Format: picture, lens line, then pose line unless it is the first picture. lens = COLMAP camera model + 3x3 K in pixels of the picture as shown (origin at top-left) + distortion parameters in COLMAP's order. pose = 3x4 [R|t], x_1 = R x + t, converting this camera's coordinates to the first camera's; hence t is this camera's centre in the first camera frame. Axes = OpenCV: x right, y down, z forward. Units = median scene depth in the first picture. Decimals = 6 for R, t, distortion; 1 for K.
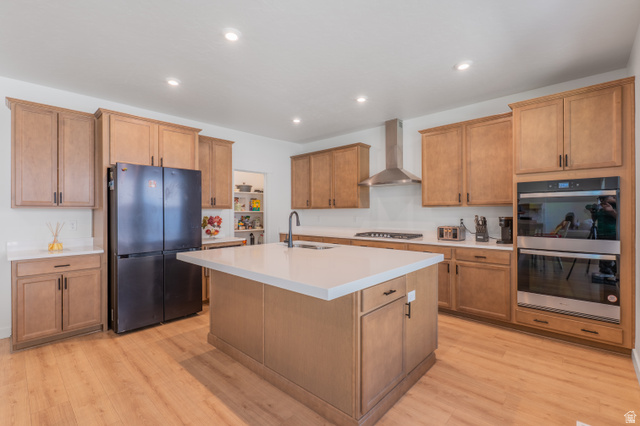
lens RADIAL K [[287.4, 0, 317.5], [0, 287.4, 216.3], [0, 0, 1]] dist [0.002431, -0.001313]
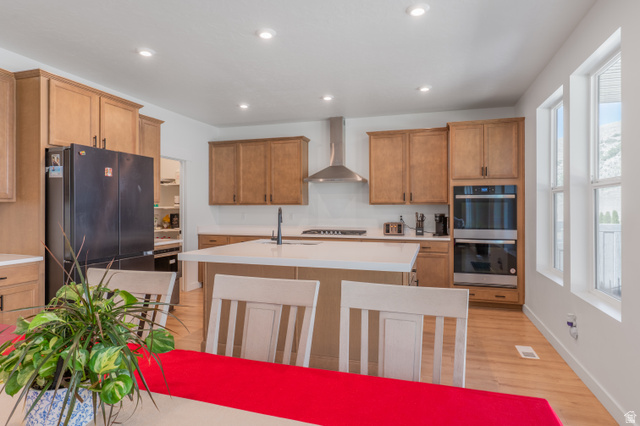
lens RADIAL K [[370.2, 0, 316.0], [0, 370.2, 212.8], [0, 0, 1]] dist [-0.004523, 0.003168]
pose [[0.903519, 0.002127, 0.428542, -0.452510], [0.000668, 0.999979, -0.006370, 0.007266], [-0.428547, 0.006042, 0.903499, -0.166231]]
